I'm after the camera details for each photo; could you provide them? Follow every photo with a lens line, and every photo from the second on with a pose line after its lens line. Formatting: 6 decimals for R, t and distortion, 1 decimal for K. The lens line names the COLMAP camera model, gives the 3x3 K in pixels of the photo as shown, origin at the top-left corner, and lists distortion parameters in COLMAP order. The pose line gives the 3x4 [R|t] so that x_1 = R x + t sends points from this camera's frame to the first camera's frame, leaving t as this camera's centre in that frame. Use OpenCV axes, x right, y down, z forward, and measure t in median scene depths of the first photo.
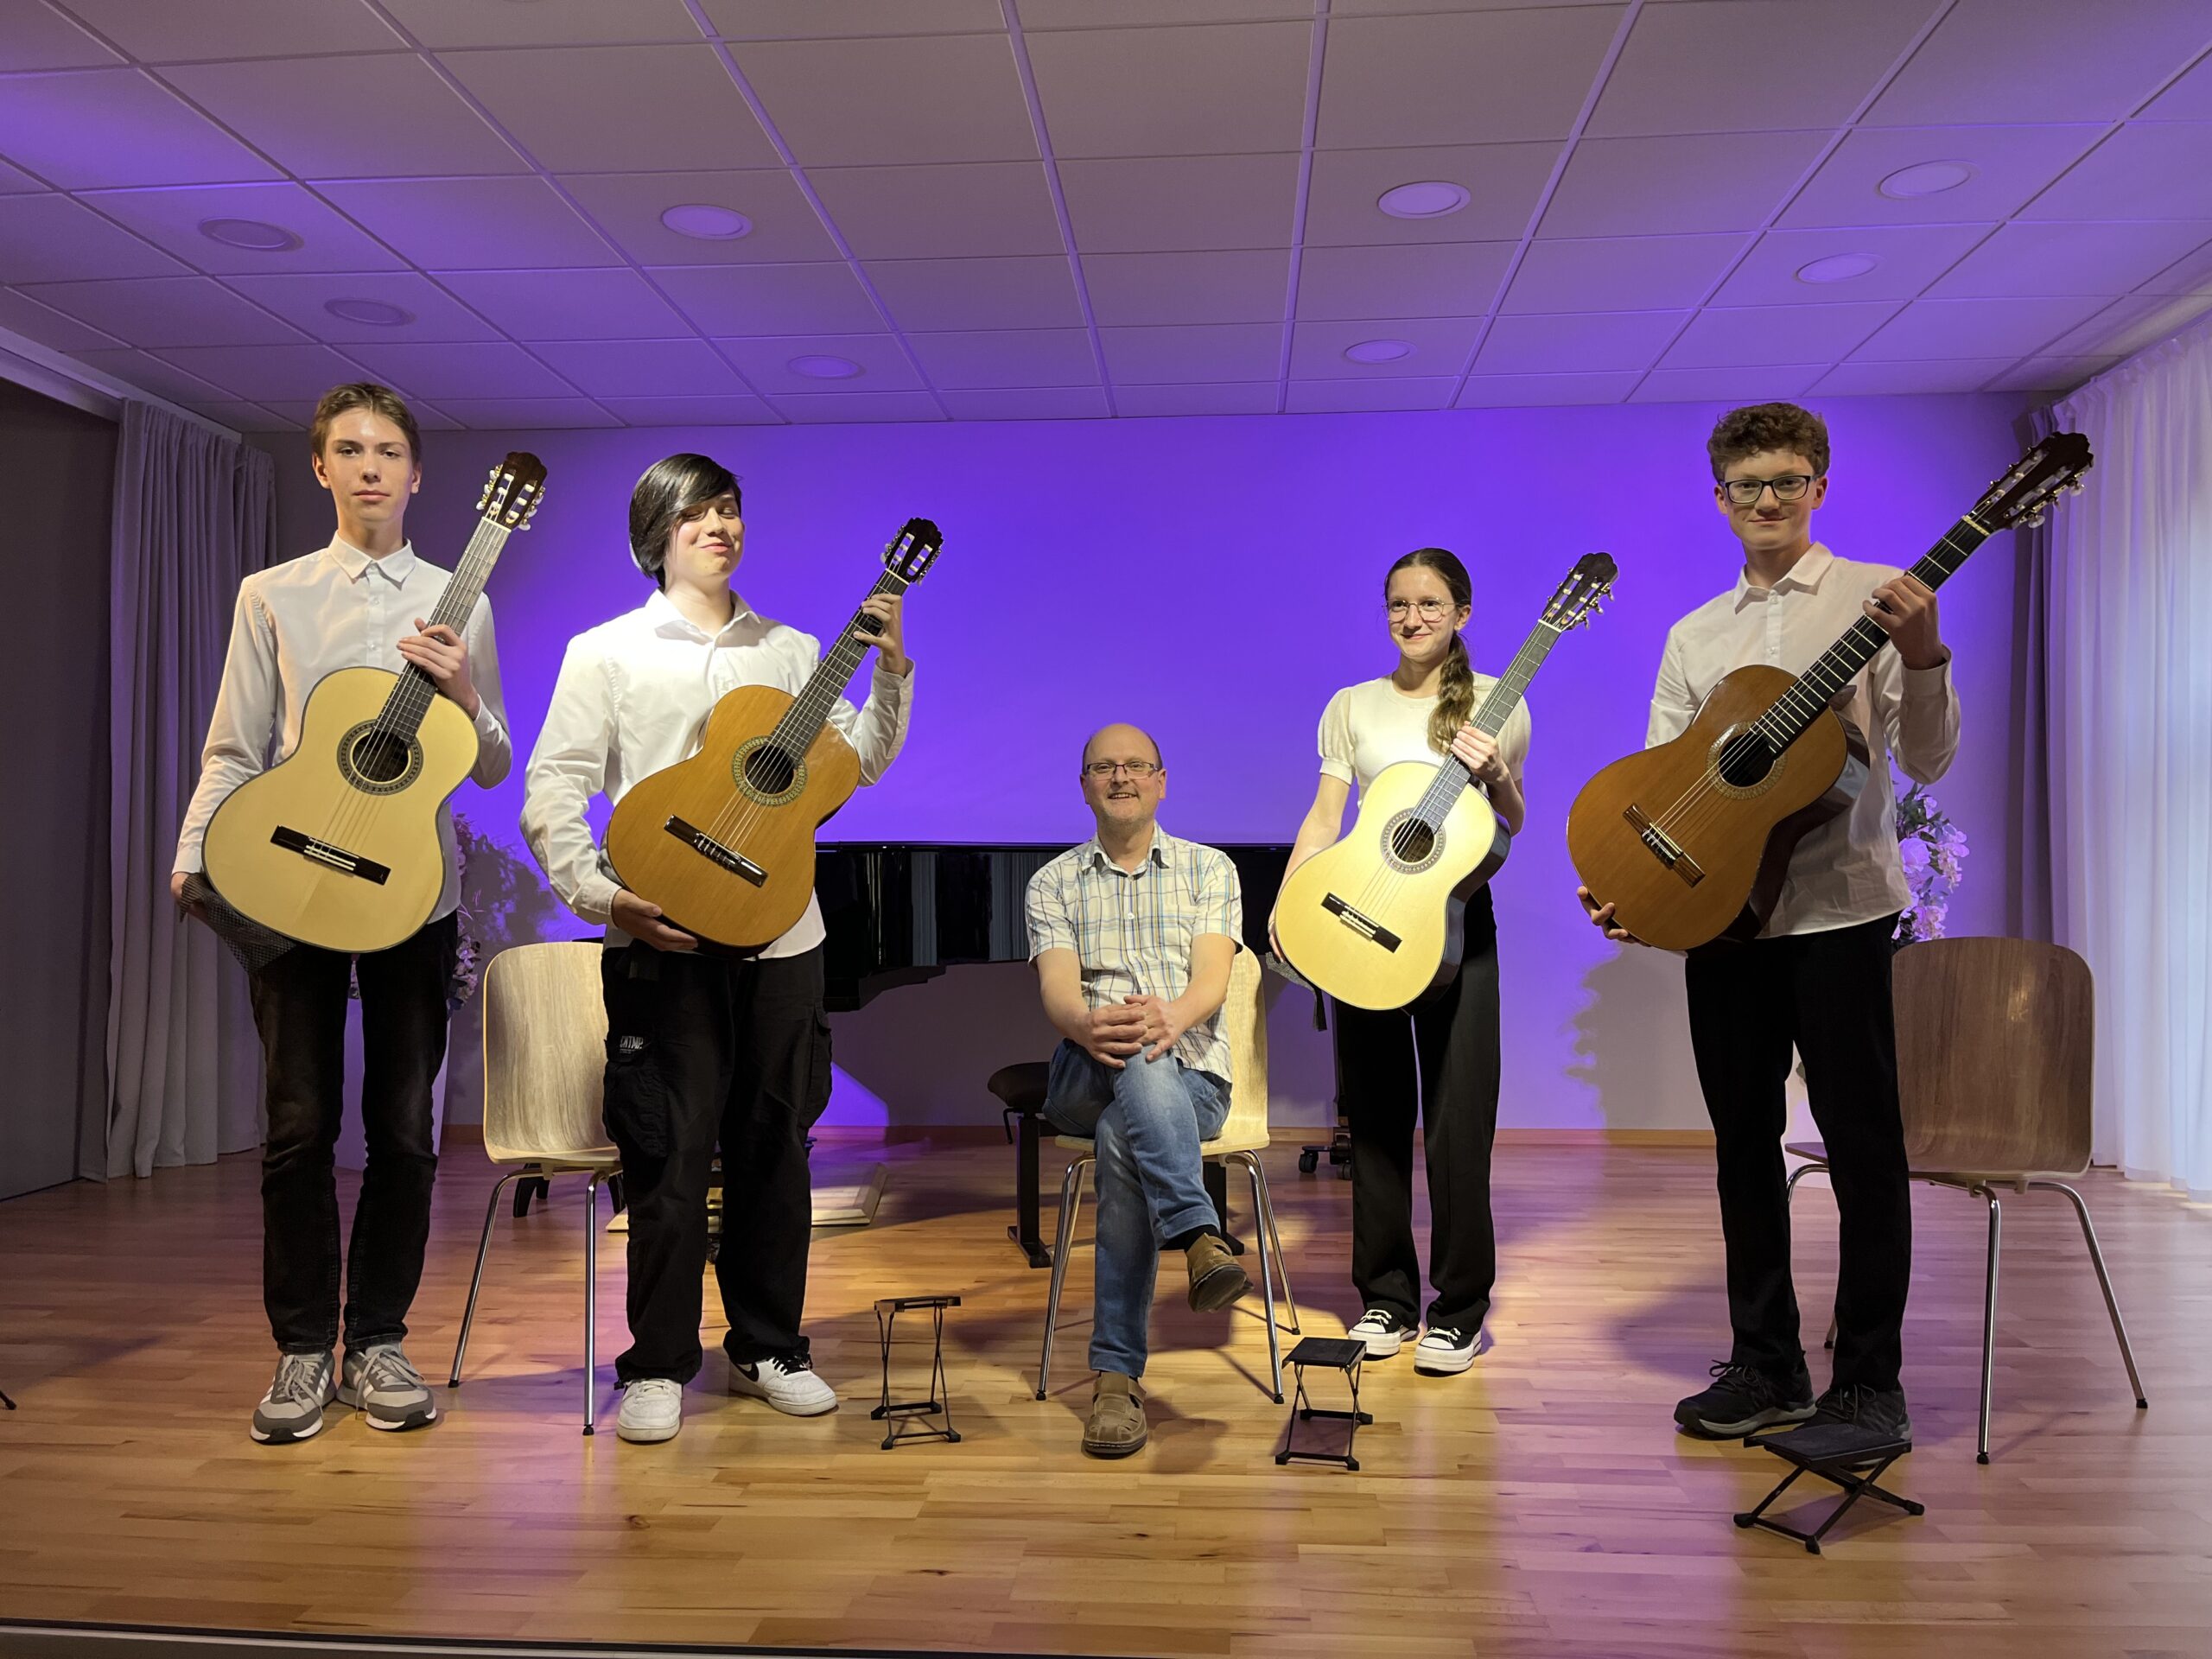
lens RADIAL K [[1721.8, 0, 1105.5], [0, 1721.8, 855.7], [0, 0, 1]] dist [0.006339, -0.010746]
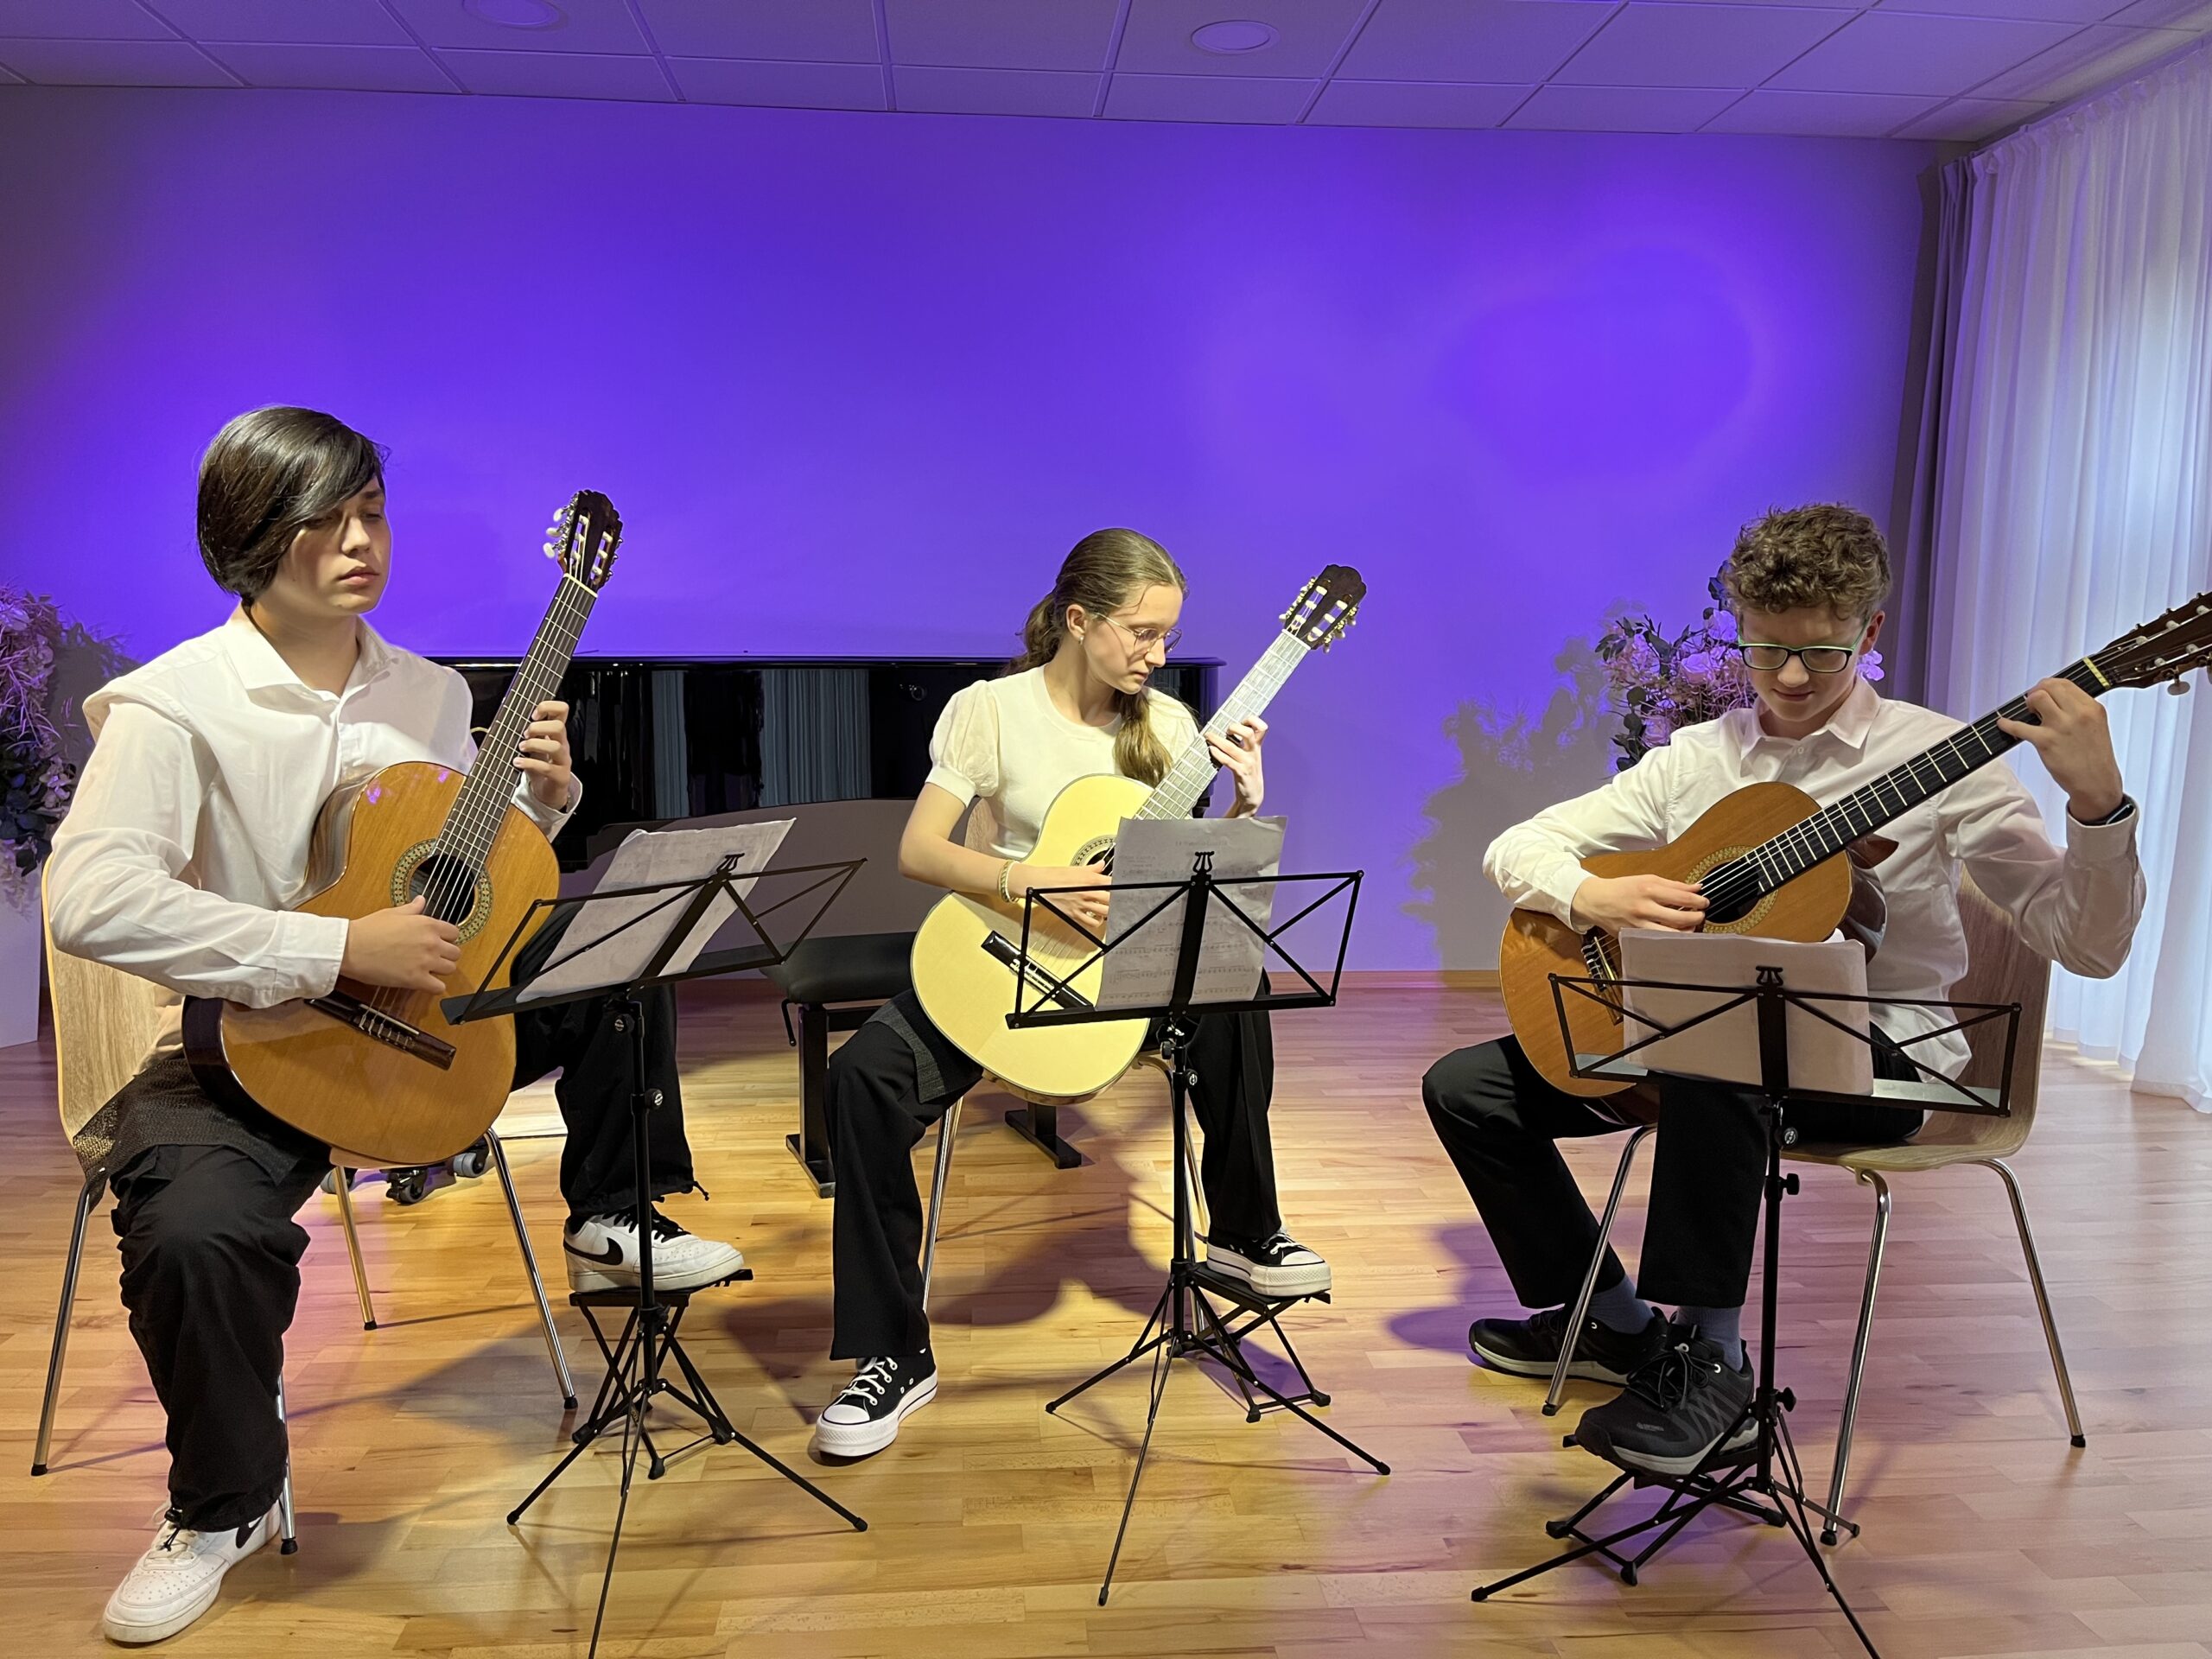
lens RADIAL K [[1721.8, 0, 1105.5], [0, 1721.8, 855.7], [0, 0, 1]] dist [0.006339, -0.010746]
pose [[0.987319, -0.007355, 0.158576, -0.032984], [-0.013769, 0.991194, 0.131698, -0.021546], [-0.158148, -0.132211, 0.978524, 0.190417]]
